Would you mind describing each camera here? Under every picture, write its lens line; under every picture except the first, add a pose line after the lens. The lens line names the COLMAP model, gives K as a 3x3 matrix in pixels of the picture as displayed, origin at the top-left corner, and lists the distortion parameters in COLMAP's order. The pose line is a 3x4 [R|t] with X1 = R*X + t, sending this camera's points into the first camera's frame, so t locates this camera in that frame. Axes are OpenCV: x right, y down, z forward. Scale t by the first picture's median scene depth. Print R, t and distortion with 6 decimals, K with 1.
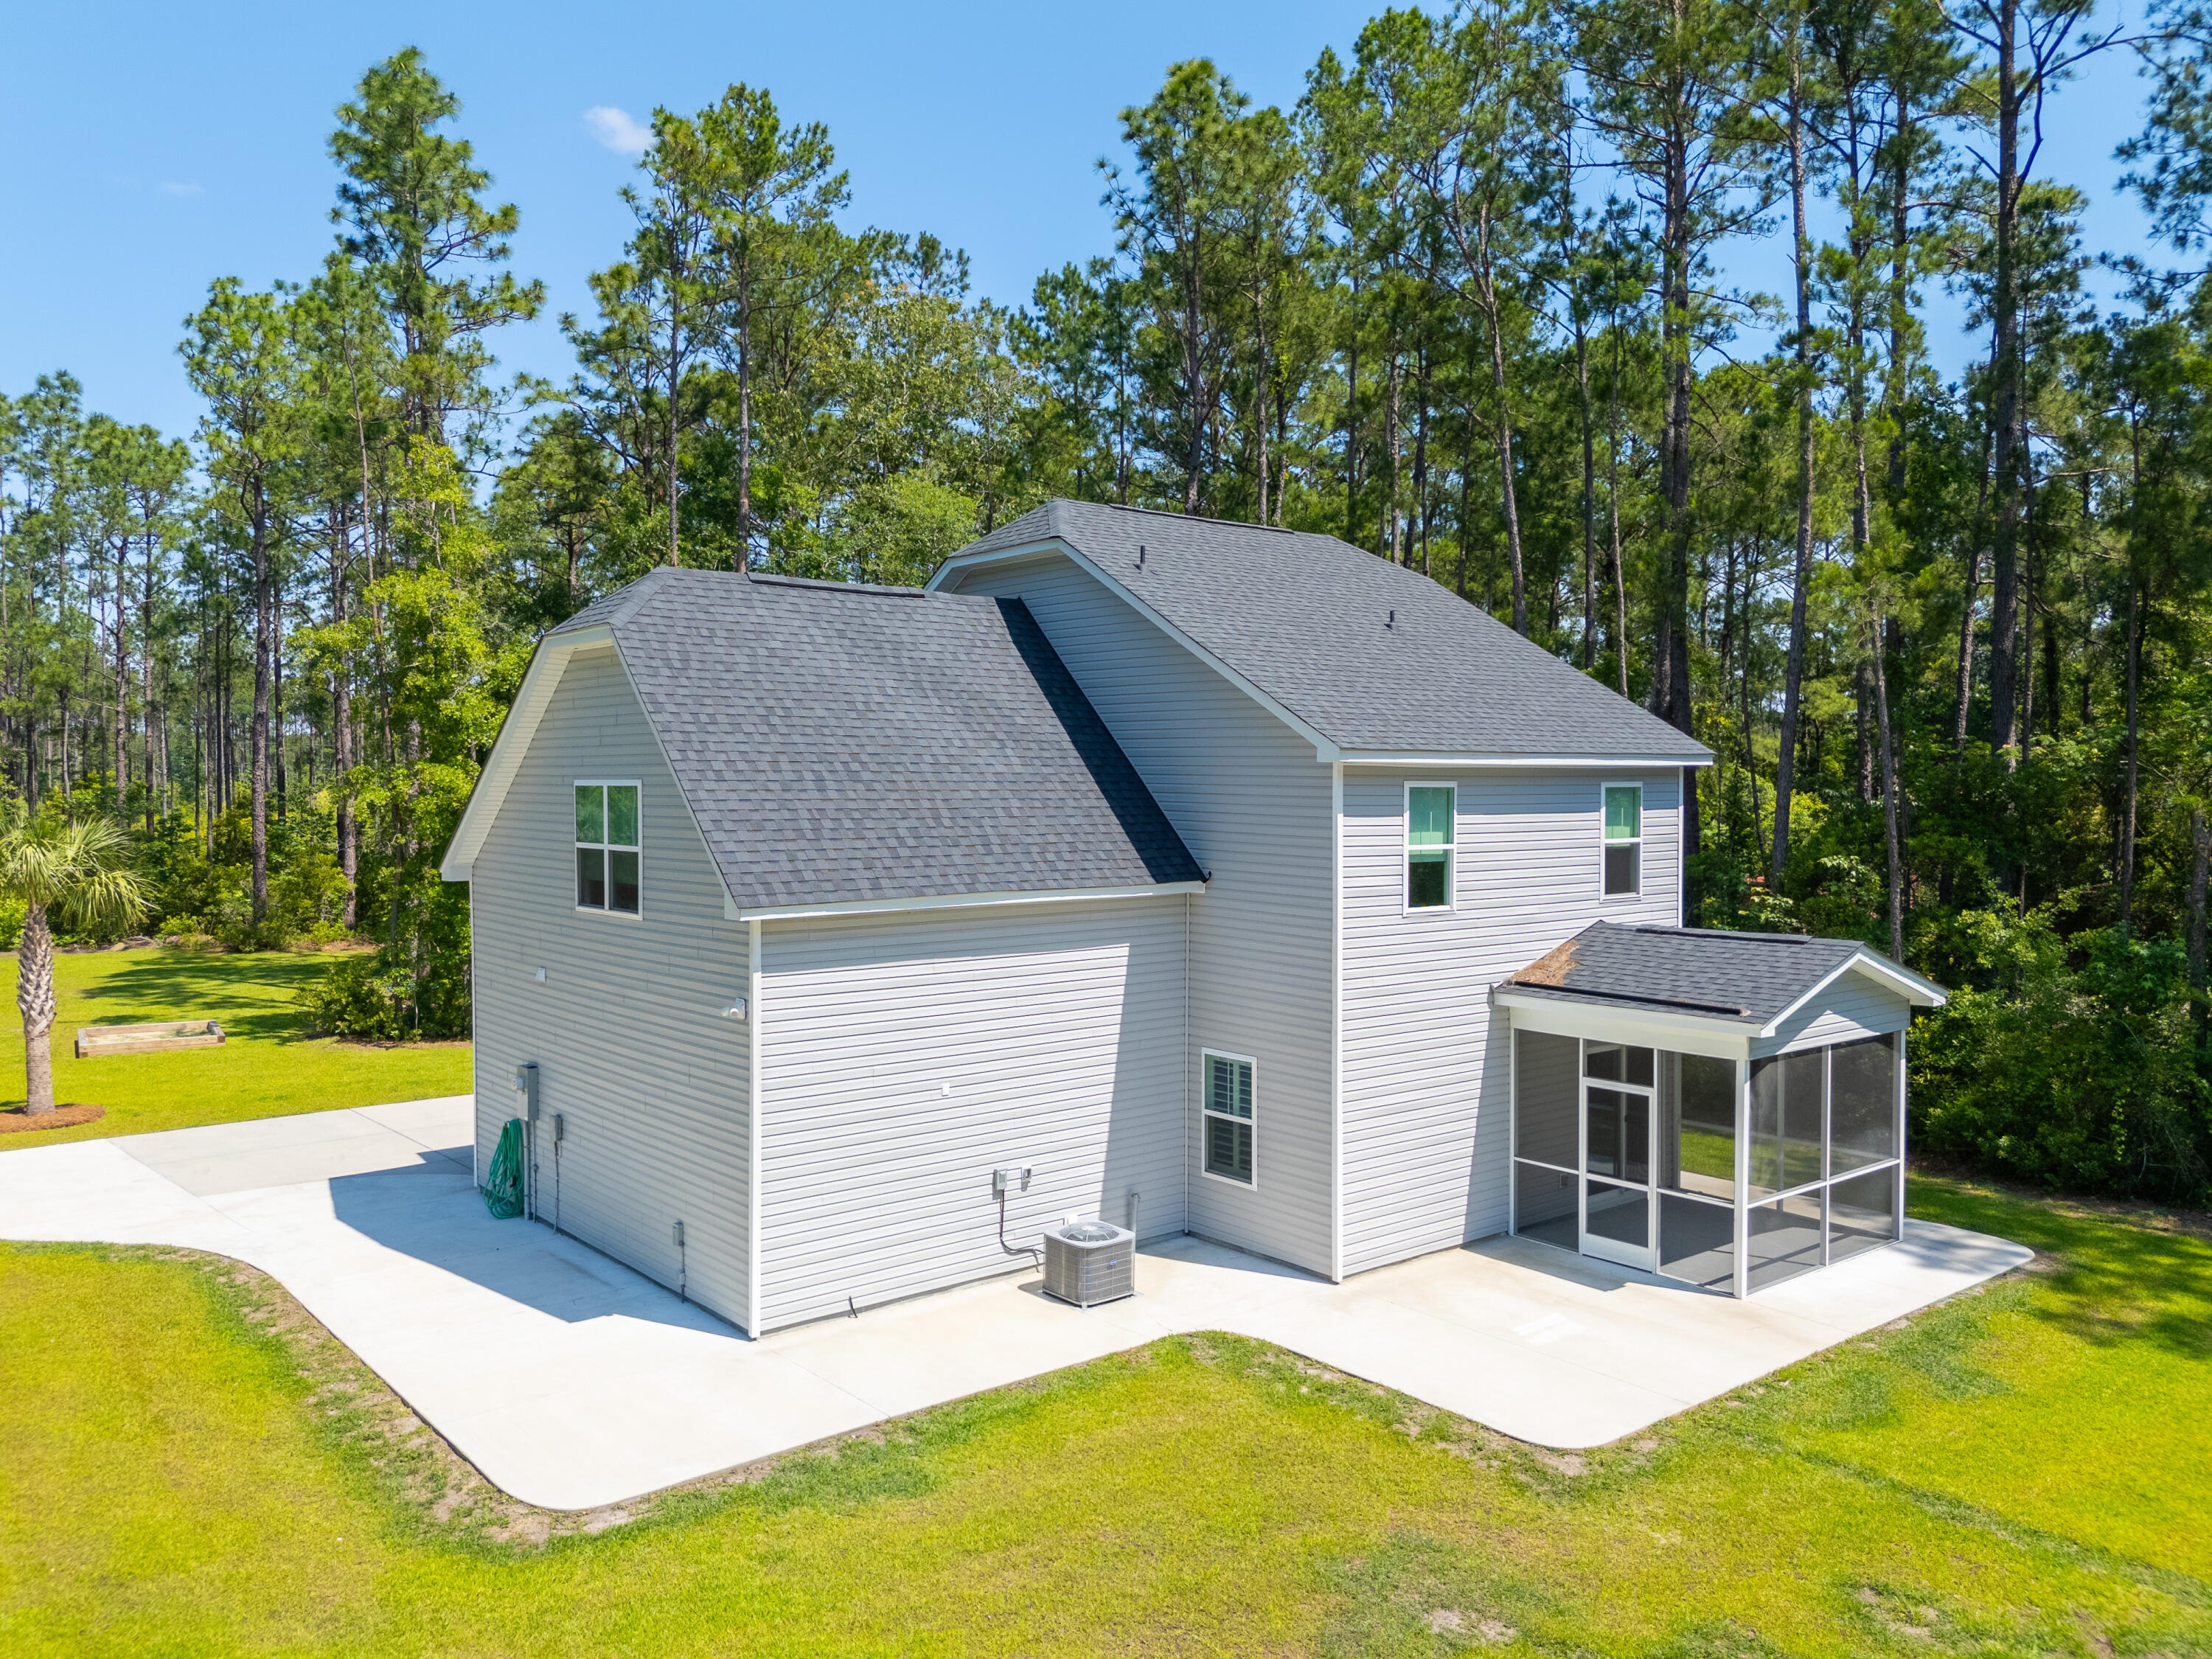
lens RADIAL K [[1632.2, 0, 1113.1], [0, 1632.2, 823.5], [0, 0, 1]] dist [0.036754, -0.013011]
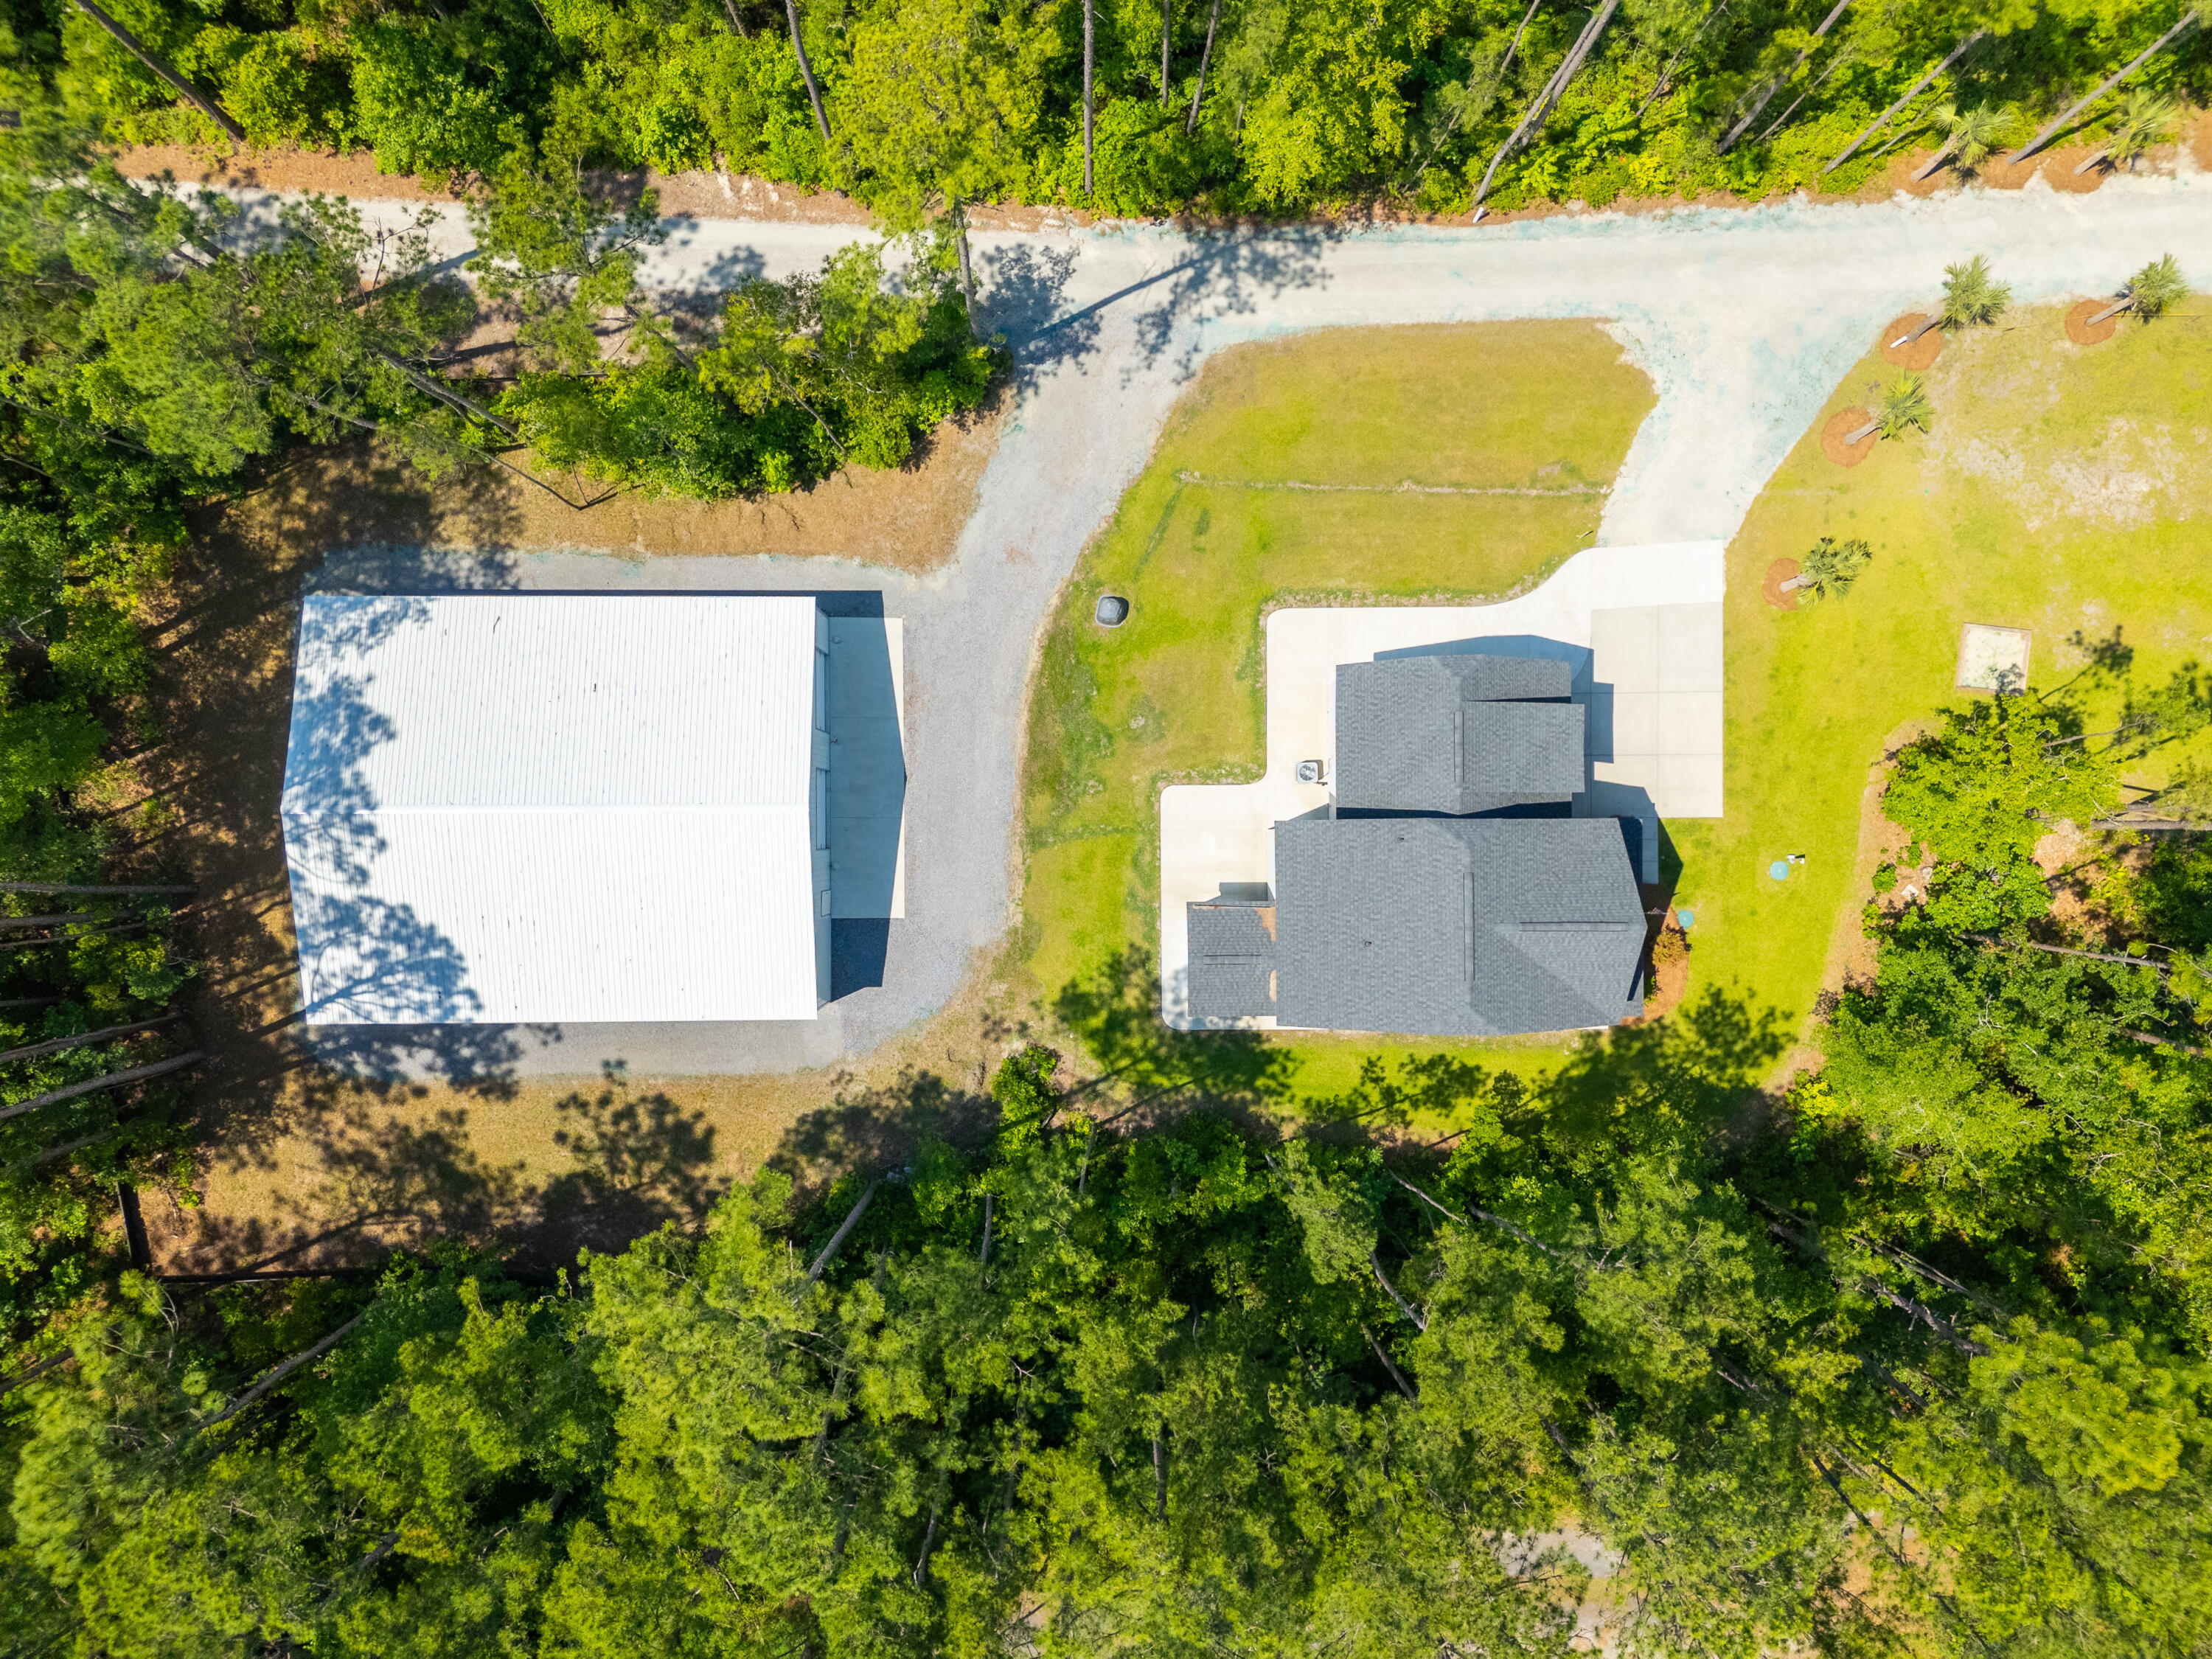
lens RADIAL K [[1606.4, 0, 1113.8], [0, 1606.4, 826.5], [0, 0, 1]] dist [0.096069, -0.093820]
pose [[-0.642590, 0.766196, -0.004709, 0.354105], [-0.027810, -0.017181, 0.999466, -3.170389], [0.765706, 0.642377, 0.032348, 0.609358]]
